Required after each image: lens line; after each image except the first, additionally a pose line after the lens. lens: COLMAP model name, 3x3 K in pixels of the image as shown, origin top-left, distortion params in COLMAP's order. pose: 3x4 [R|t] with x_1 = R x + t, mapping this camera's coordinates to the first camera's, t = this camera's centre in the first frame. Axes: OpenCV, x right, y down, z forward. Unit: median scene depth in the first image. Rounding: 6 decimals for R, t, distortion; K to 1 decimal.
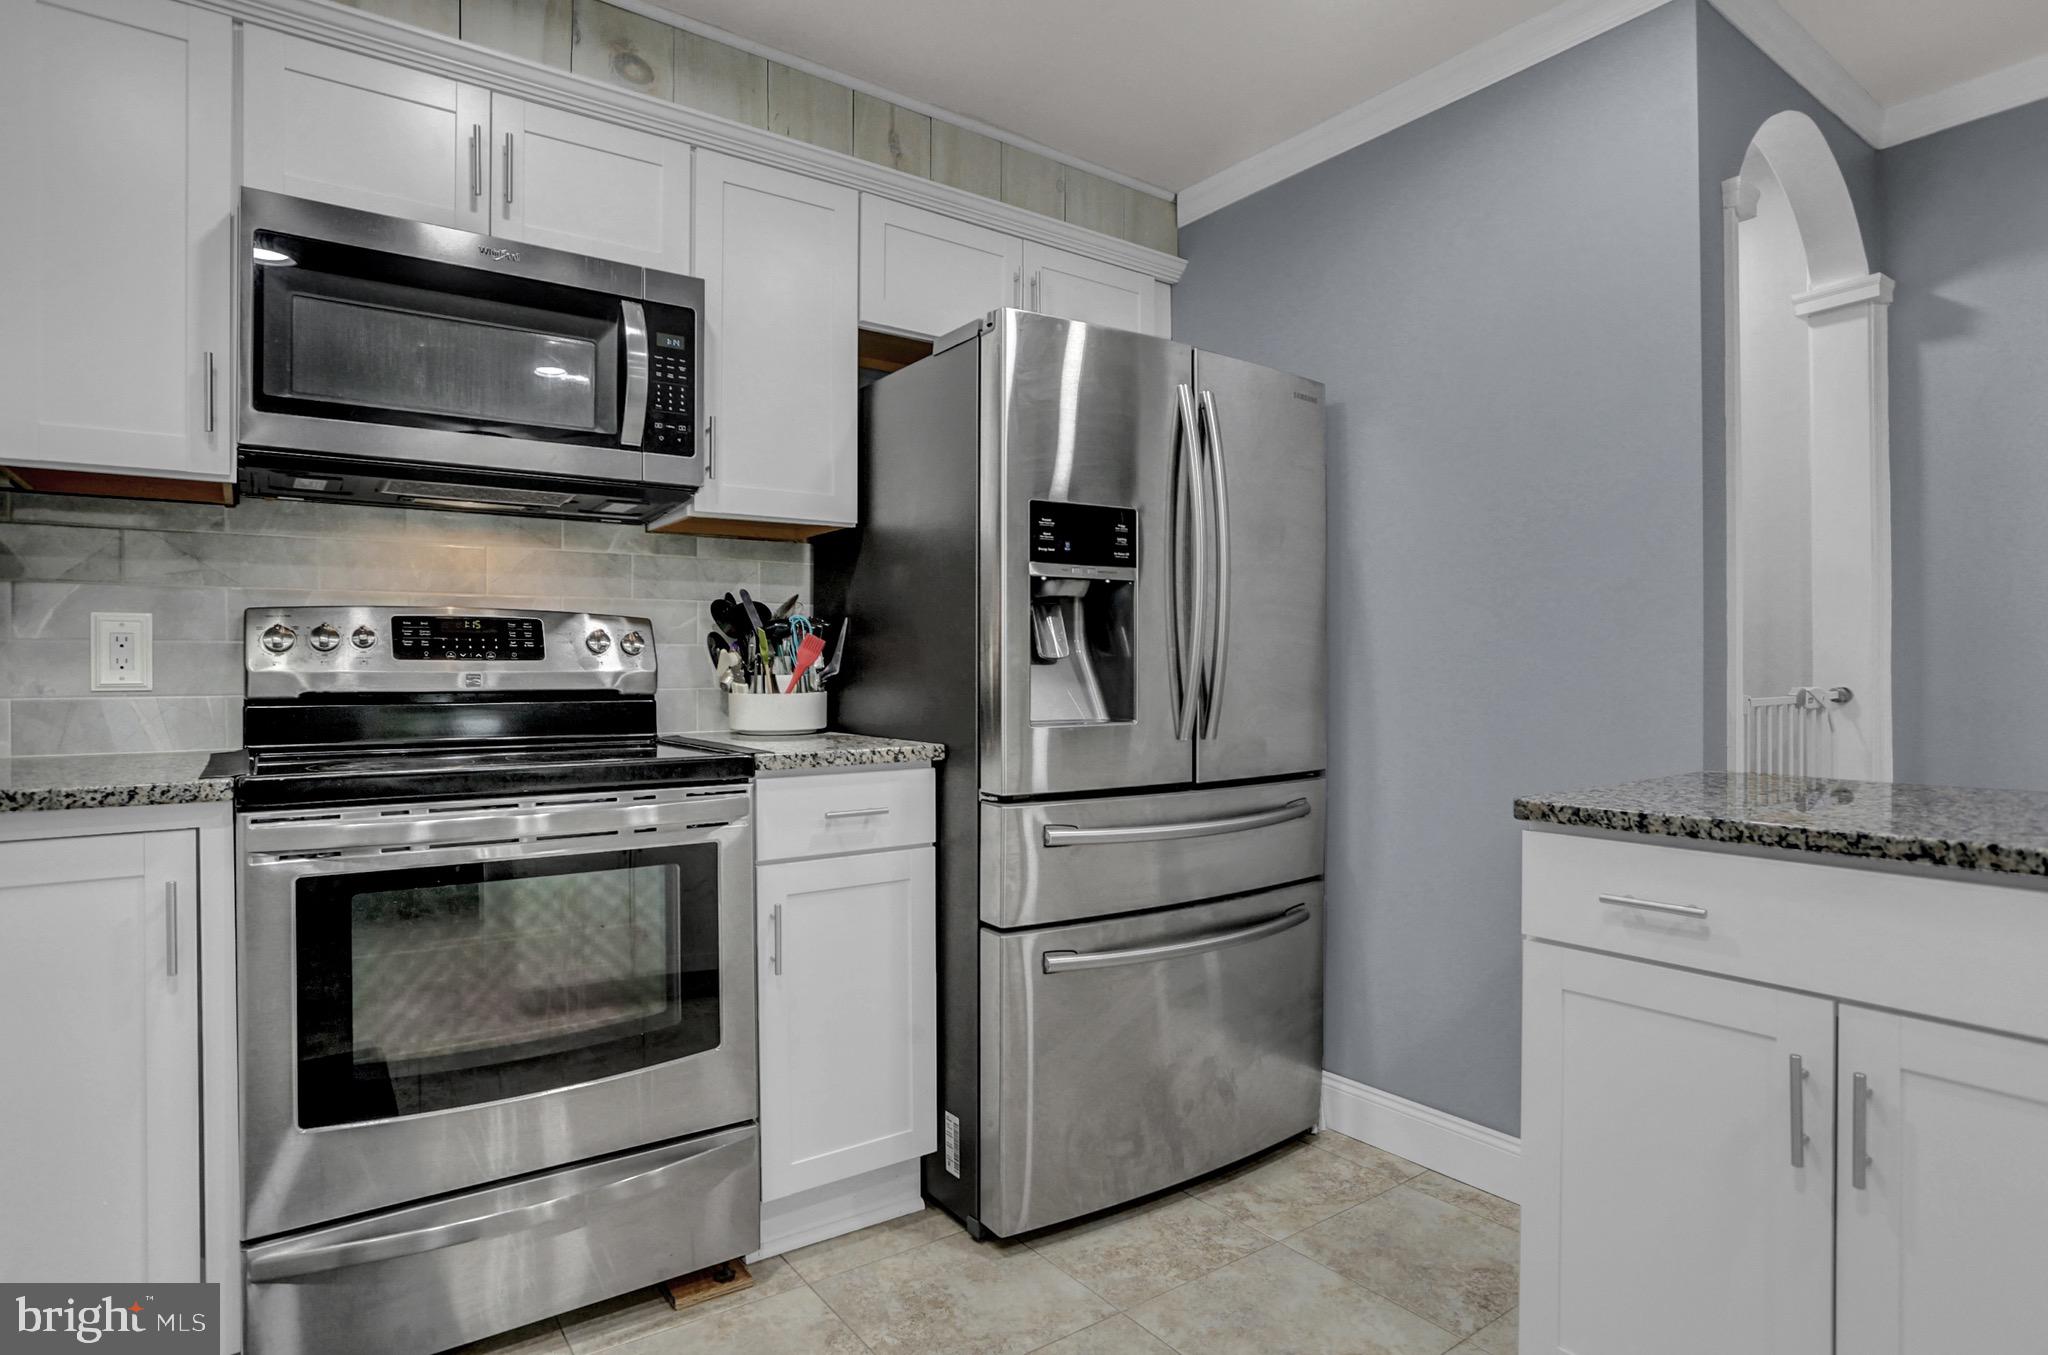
lens RADIAL K [[1076.0, 0, 1024.0], [0, 1076.0, 677.5], [0, 0, 1]] dist [-0.073892, 0.035628]
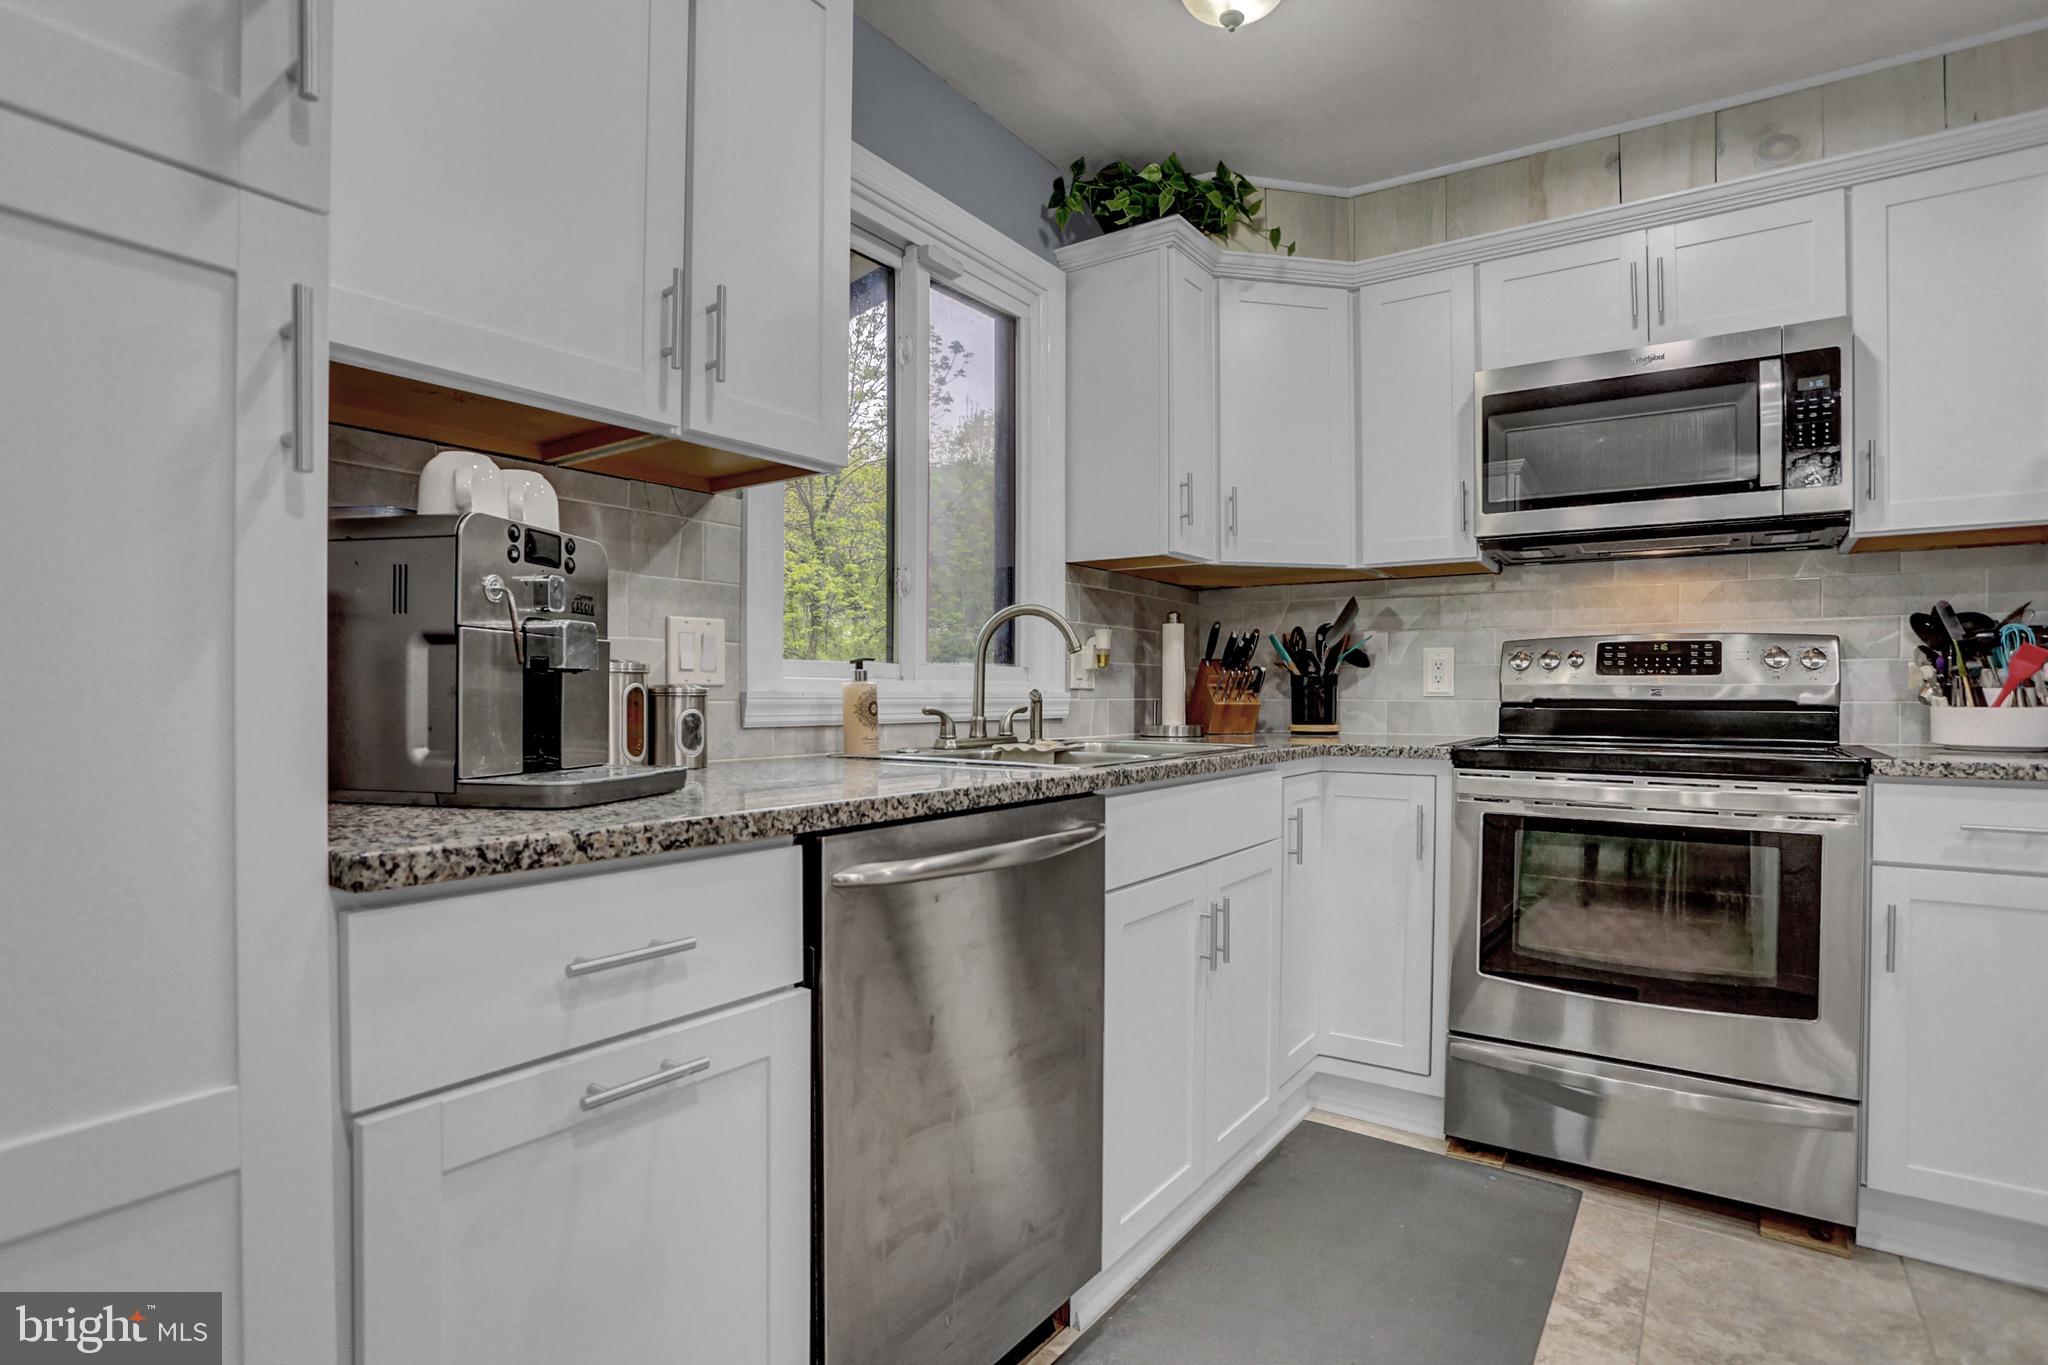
lens RADIAL K [[1024.6, 0, 1027.2], [0, 1024.6, 699.9], [0, 0, 1]] dist [-0.077683, 0.032640]
pose [[0.329517, 0.008270, -0.944113, 0.364519], [-0.011424, 0.999923, 0.004772, 0.016310], [0.944081, 0.009214, 0.329586, -0.105135]]
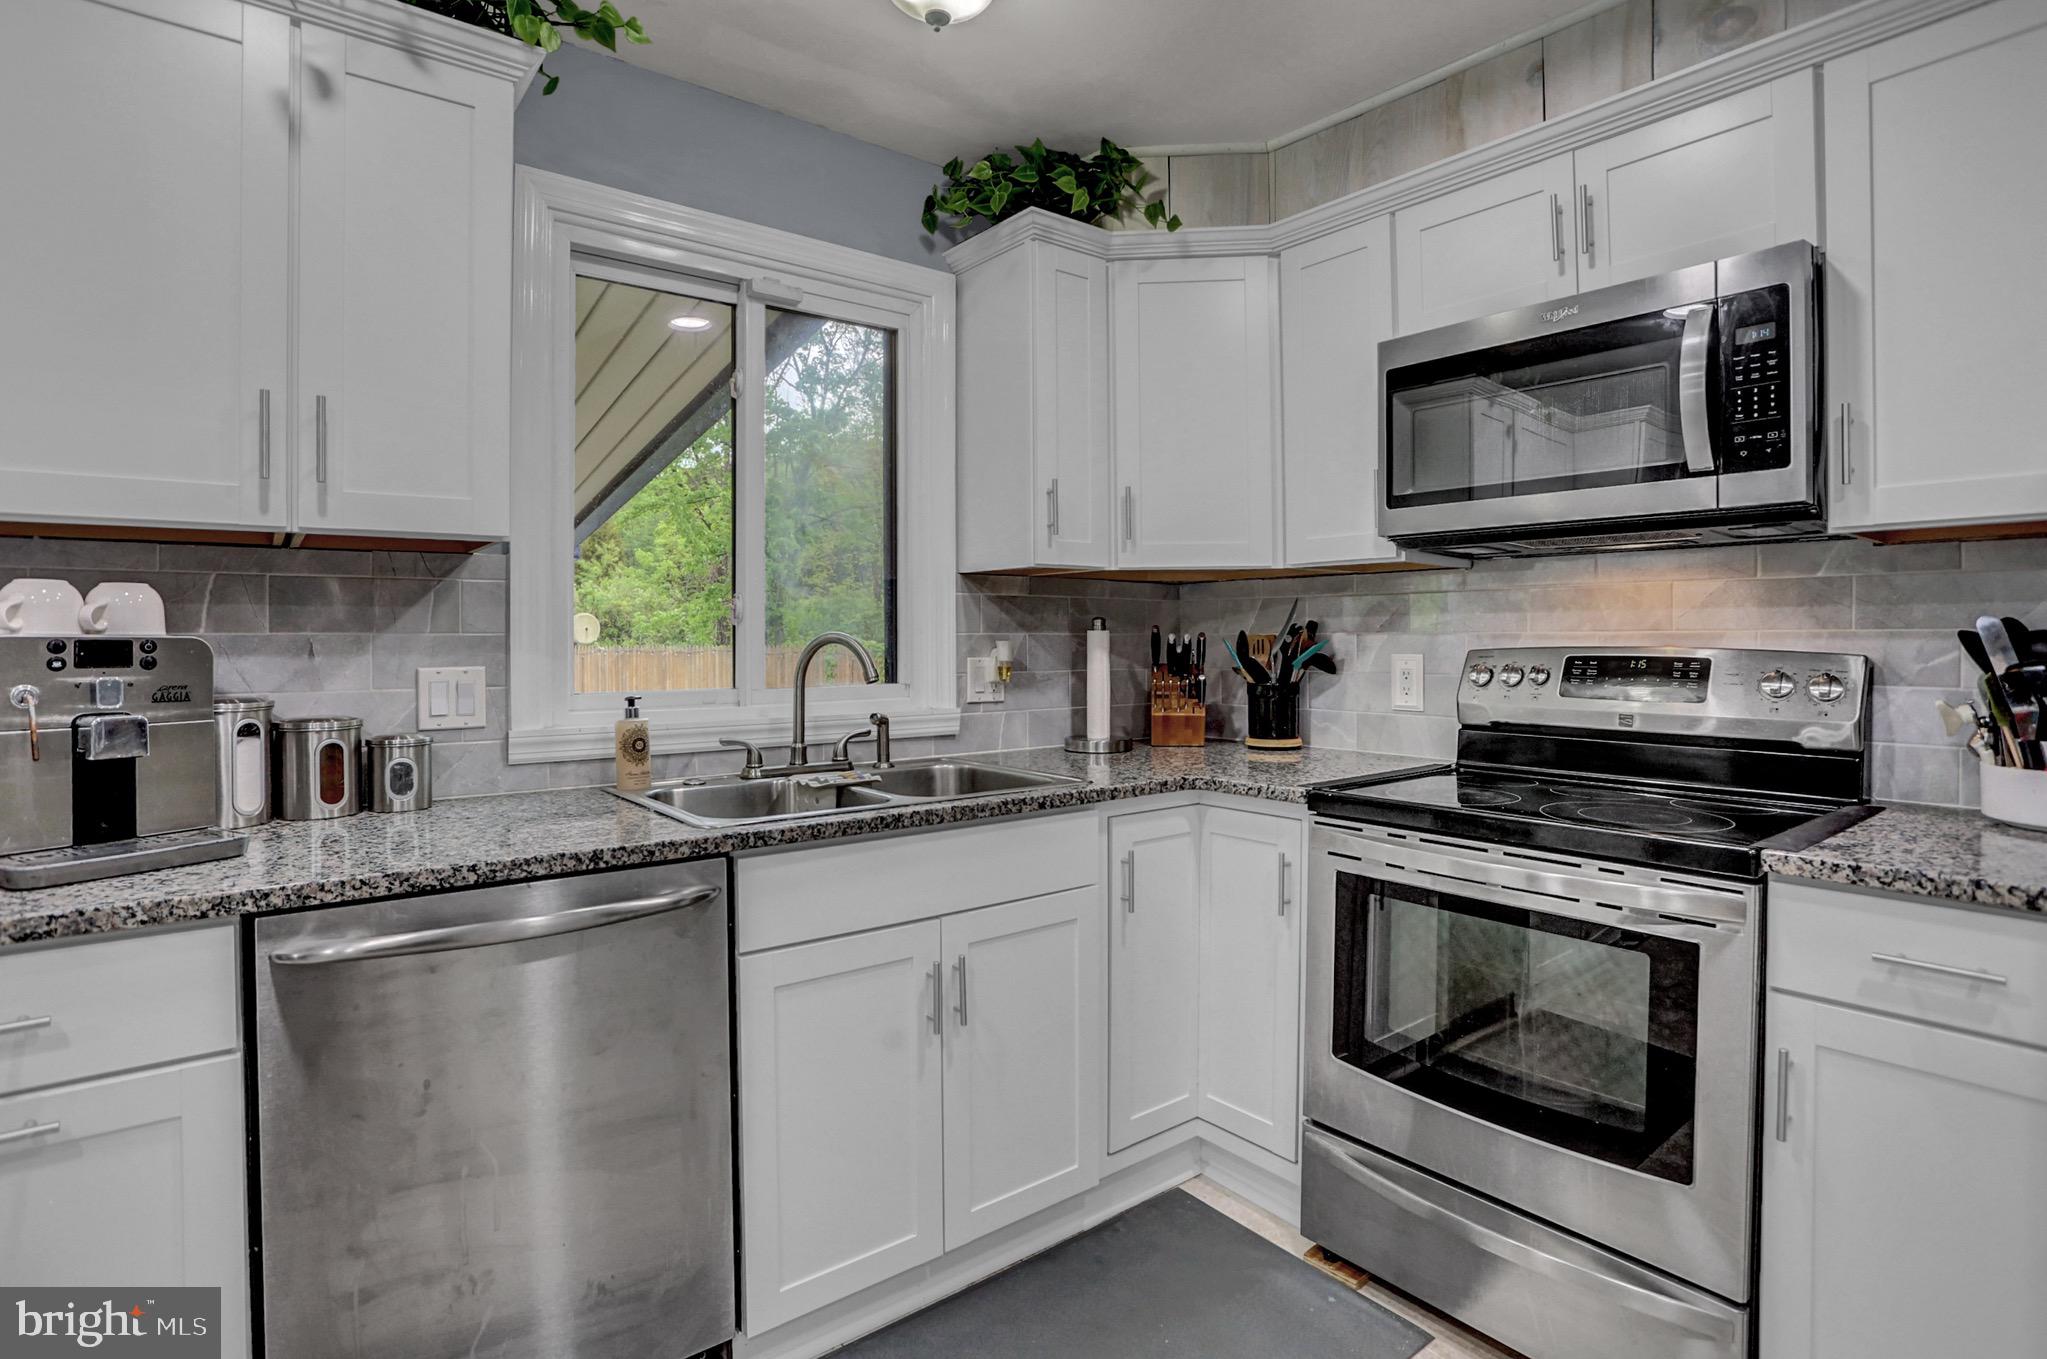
lens RADIAL K [[1026.2, 0, 1020.6], [0, 1026.2, 641.9], [0, 0, 1]] dist [-0.072876, 0.035713]
pose [[0.040745, 0.005182, -0.999156, 0.422017], [-0.006308, 0.999968, 0.004929, -0.075010], [0.999150, 0.006102, 0.040776, 0.391383]]
